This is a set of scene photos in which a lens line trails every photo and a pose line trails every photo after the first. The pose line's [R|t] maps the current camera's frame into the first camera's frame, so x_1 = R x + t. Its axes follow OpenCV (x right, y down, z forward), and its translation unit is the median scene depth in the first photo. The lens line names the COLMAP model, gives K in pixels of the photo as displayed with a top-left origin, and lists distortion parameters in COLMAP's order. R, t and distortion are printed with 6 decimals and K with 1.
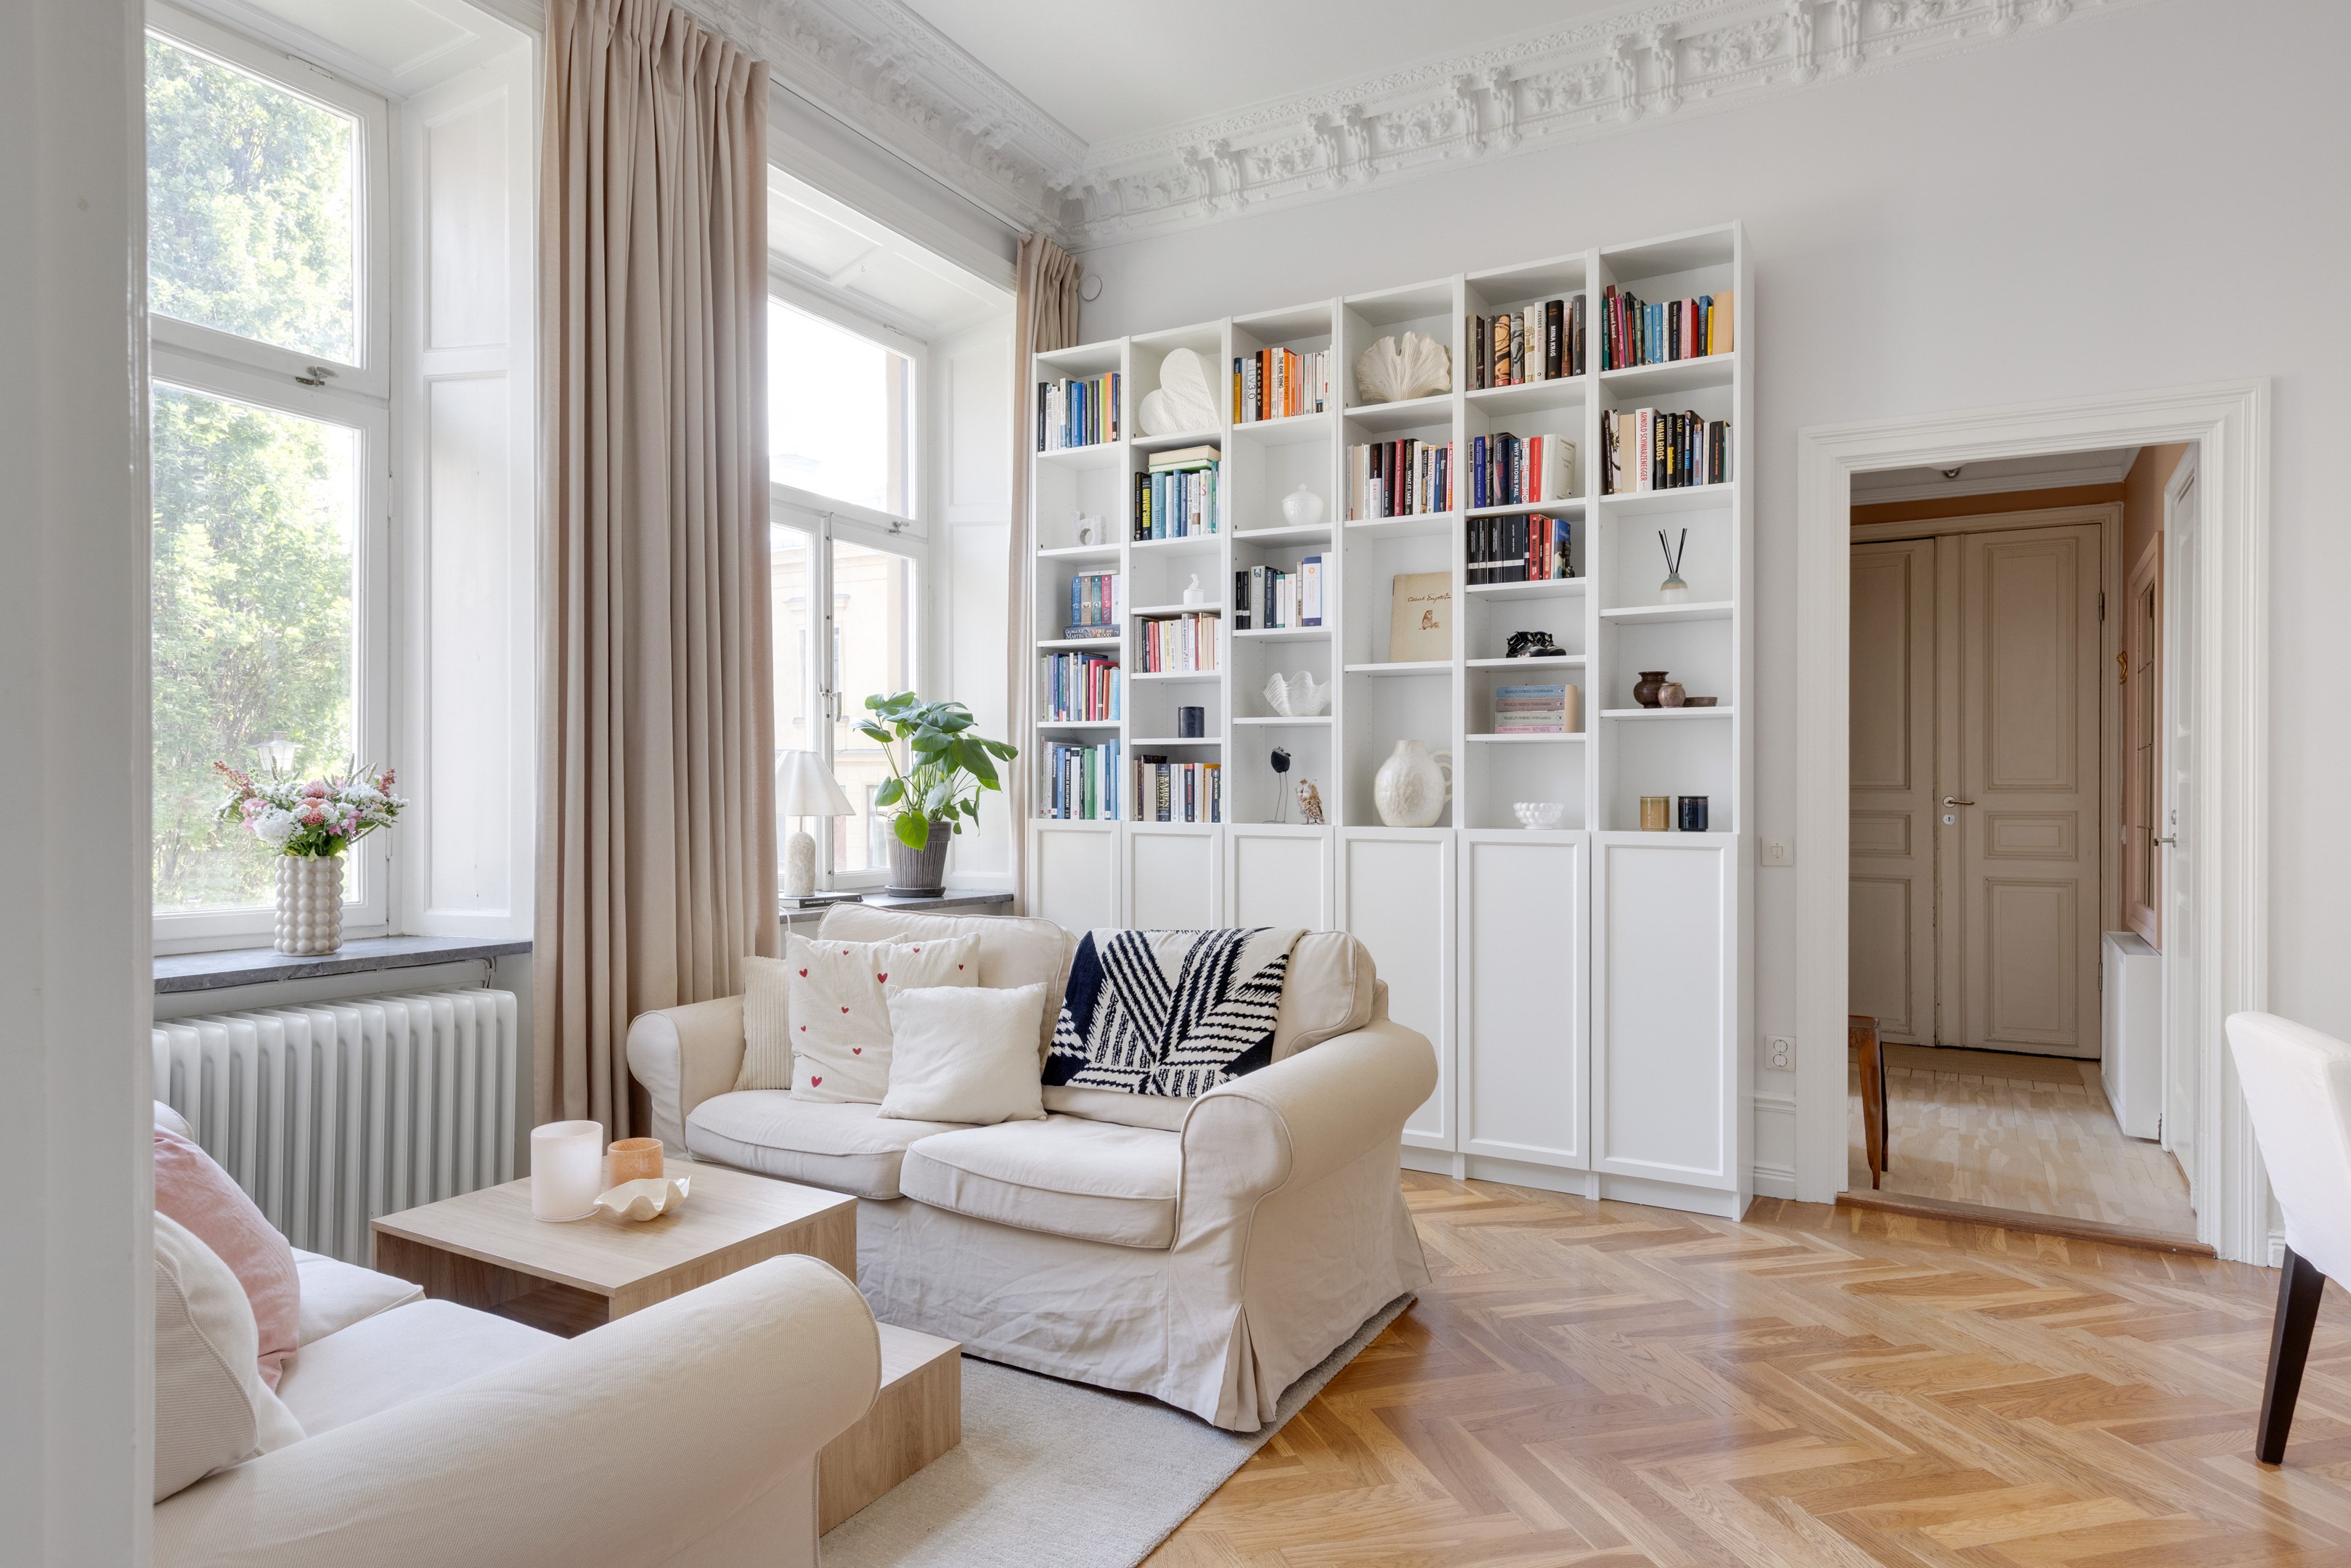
lens RADIAL K [[1388.0, 0, 1198.7], [0, 1388.0, 778.6], [0, 0, 1]] dist [-0.001586, 0.005697]
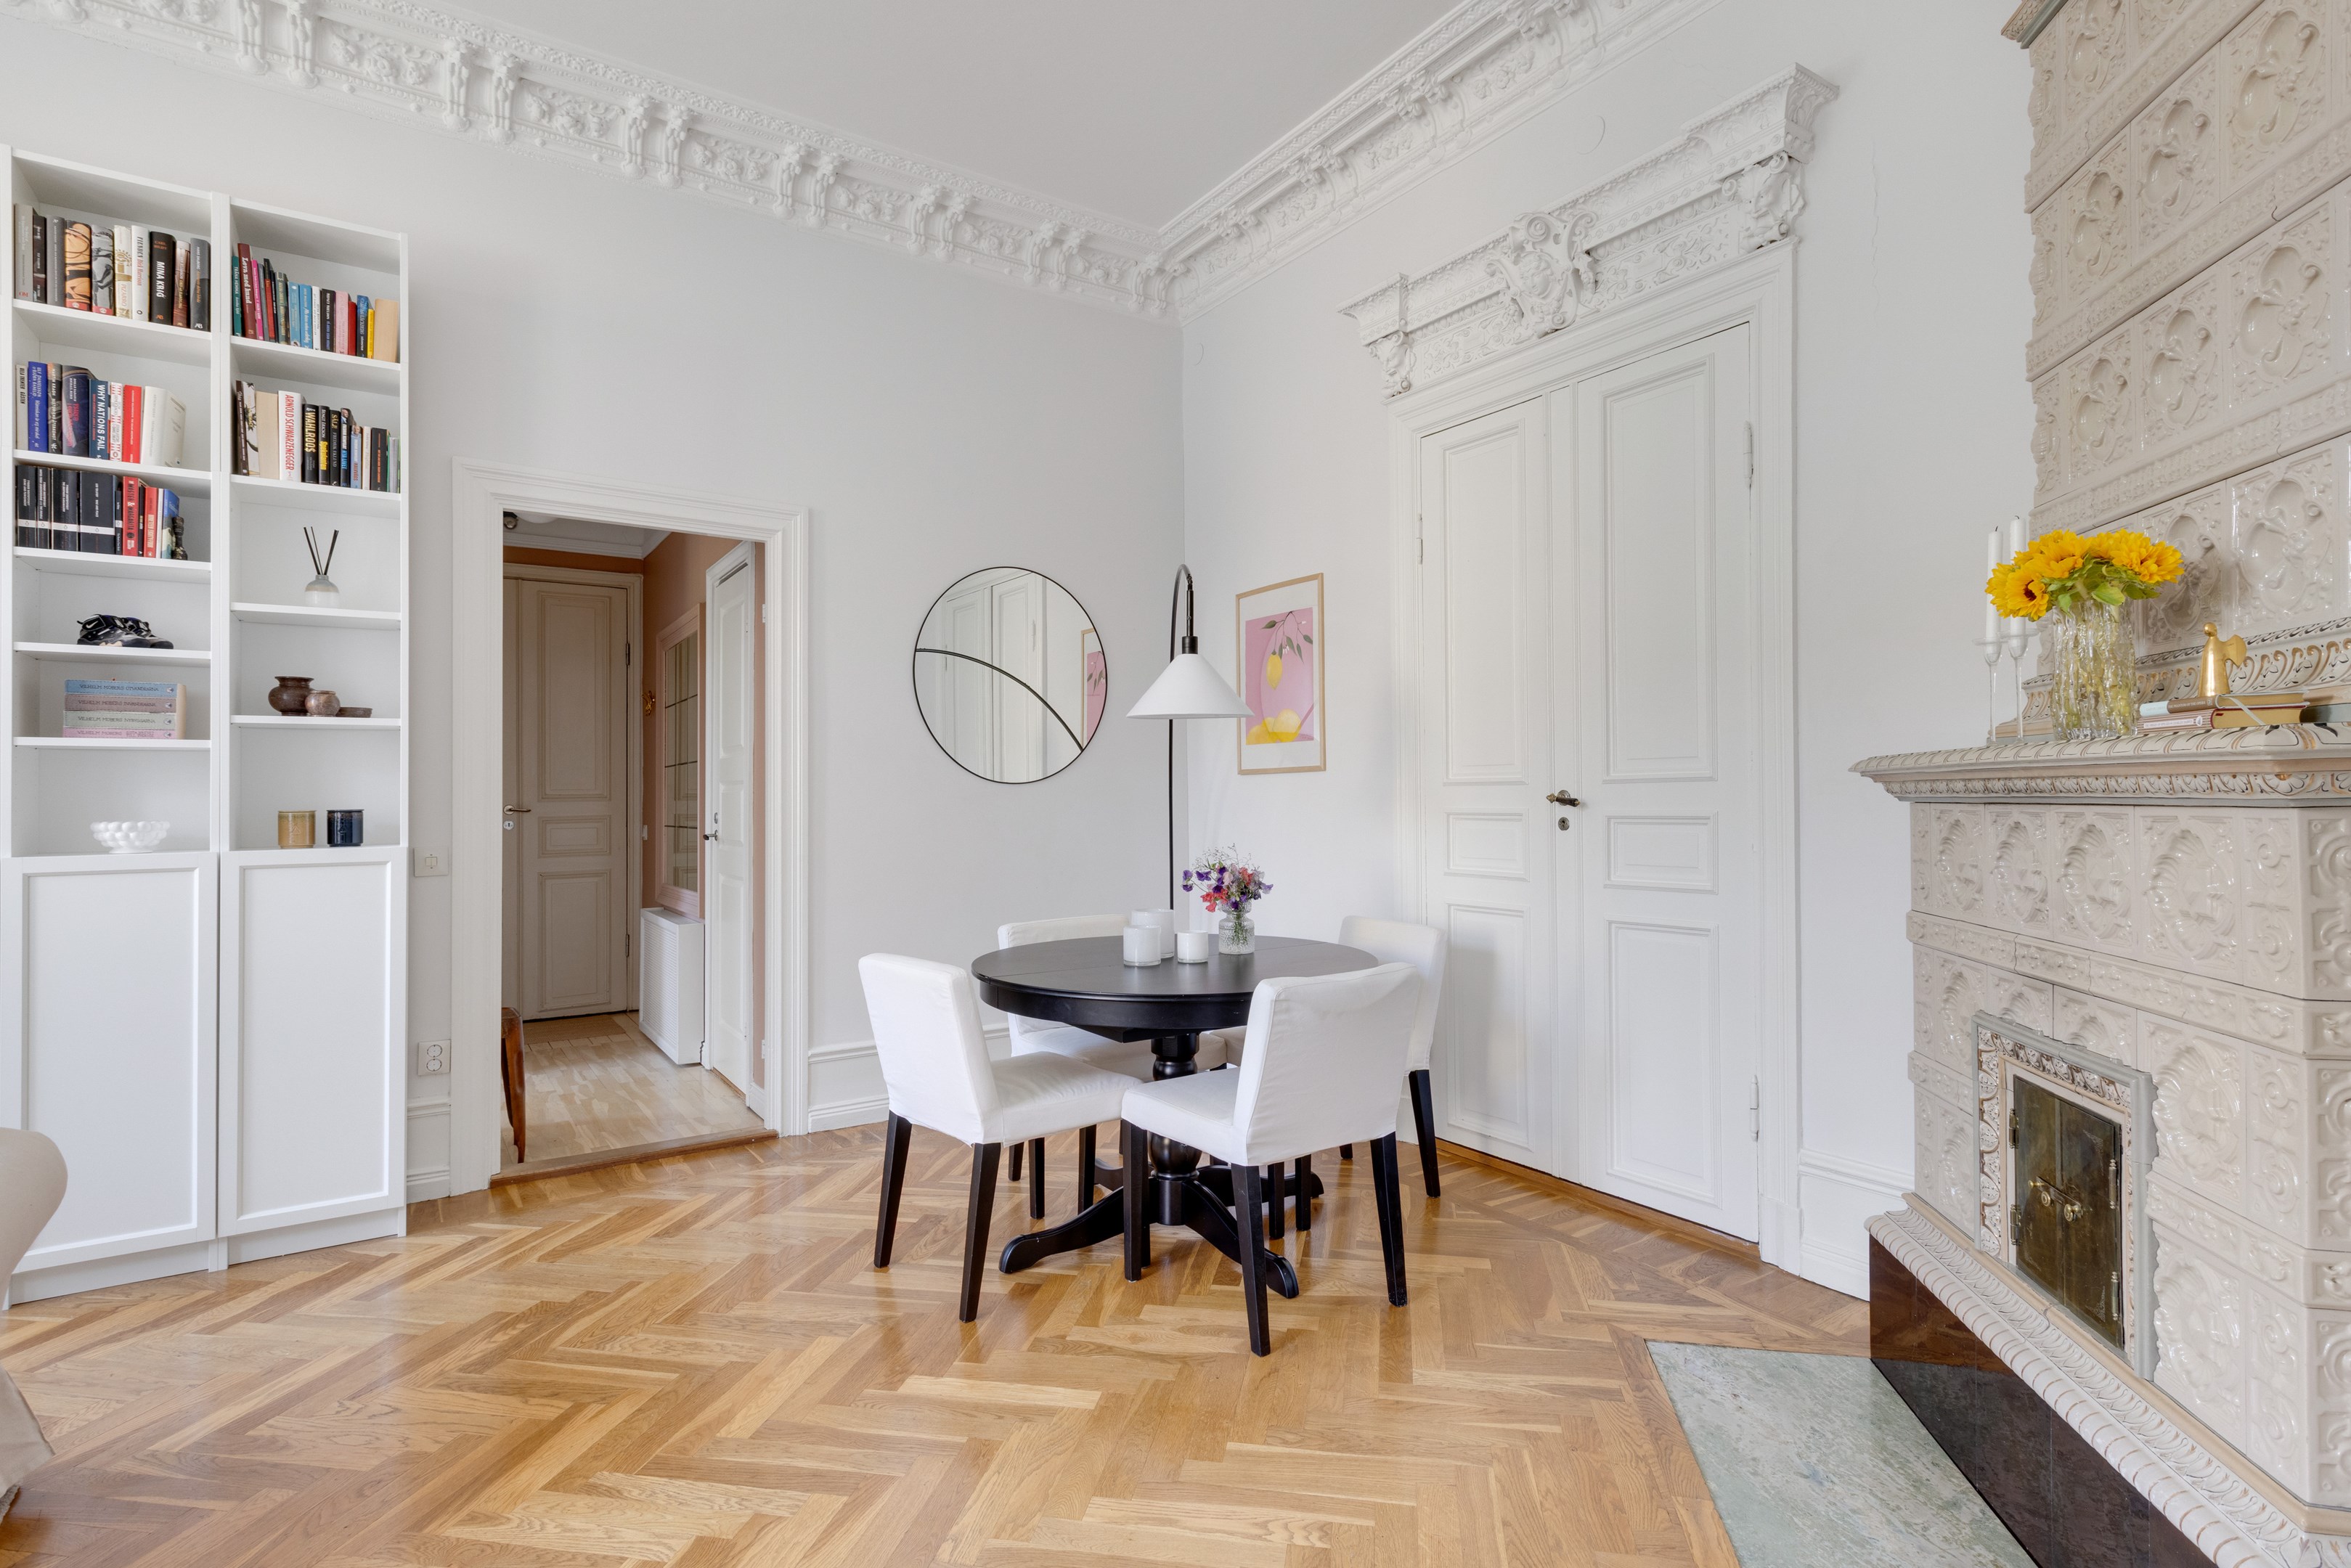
lens RADIAL K [[1143.3, 0, 1153.4], [0, 1143.3, 779.5], [0, 0, 1]] dist [0.004264, -0.001759]
pose [[0.440096, 0.003998, 0.897942, -0.106866], [0.002625, 0.999980, -0.005739, -0.002296], [-0.897947, 0.004883, 0.440077, 0.142429]]
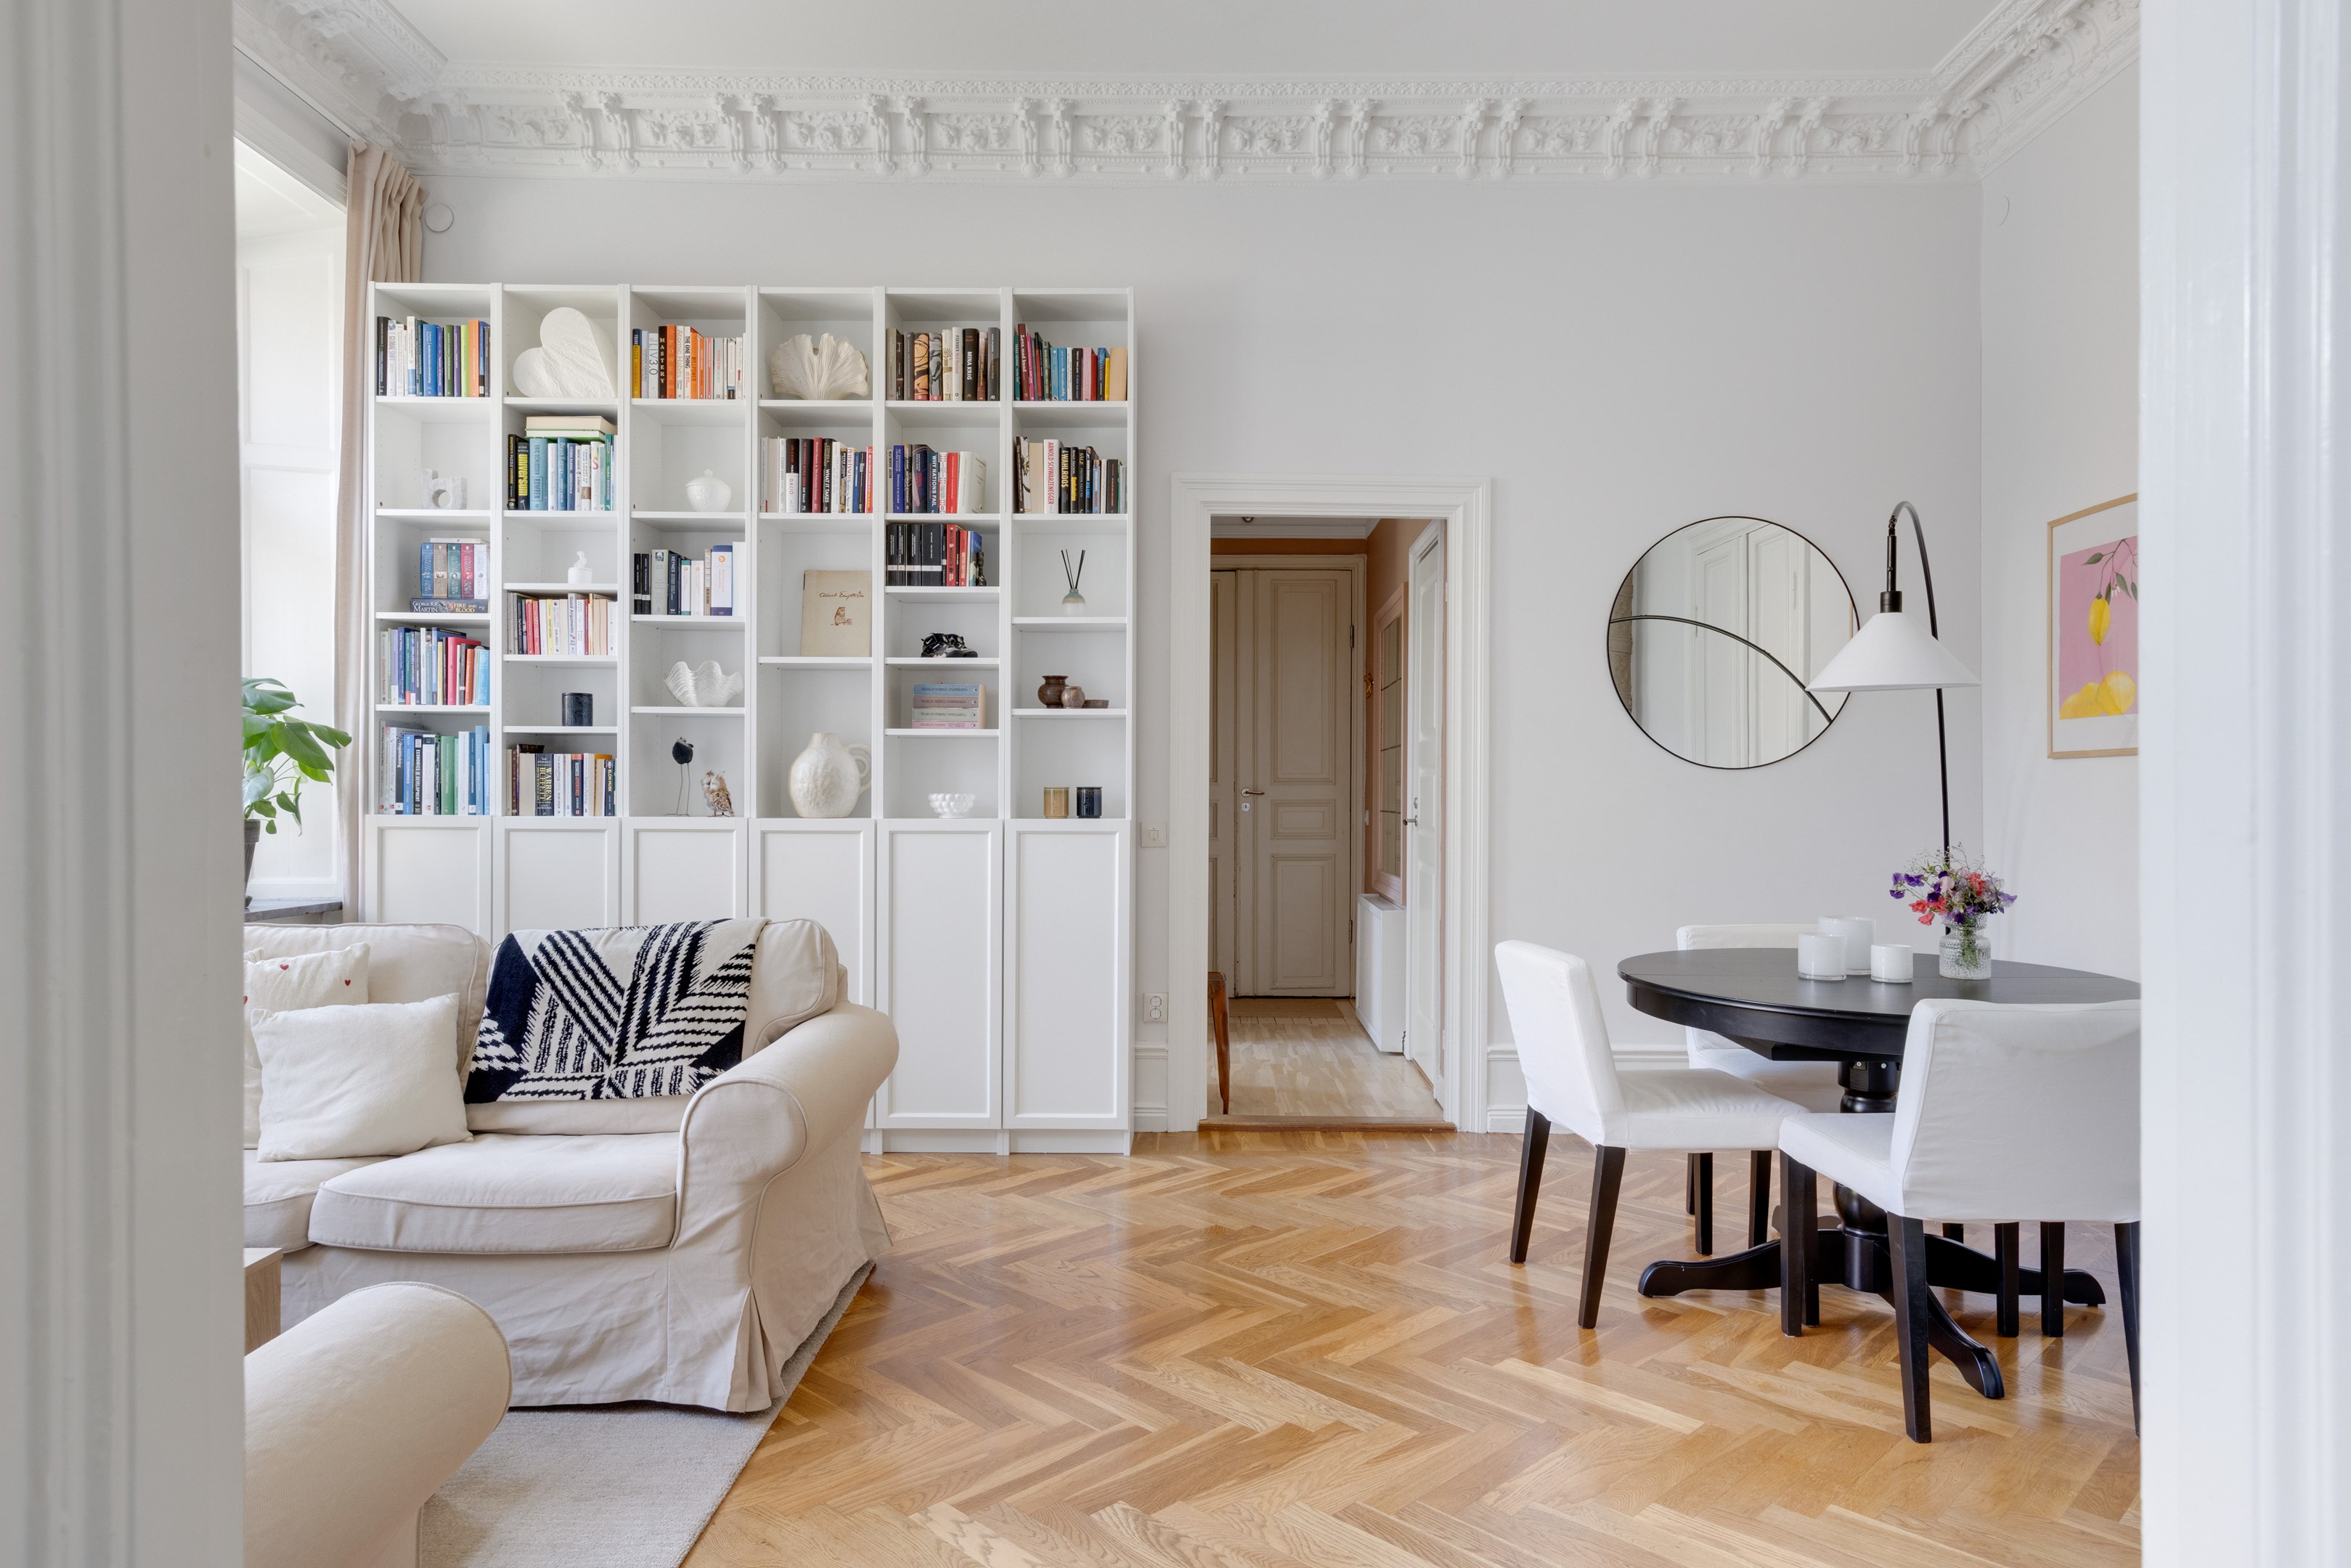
lens RADIAL K [[1388.0, 0, 1213.1], [0, 1388.0, 779.9], [0, 0, 1]] dist [-0.001586, 0.005697]
pose [[0.862900, 0.001669, 0.505372, -0.125463], [-0.004025, 0.999986, 0.003570, 0.002124], [-0.505359, -0.005115, 0.862894, -0.028749]]
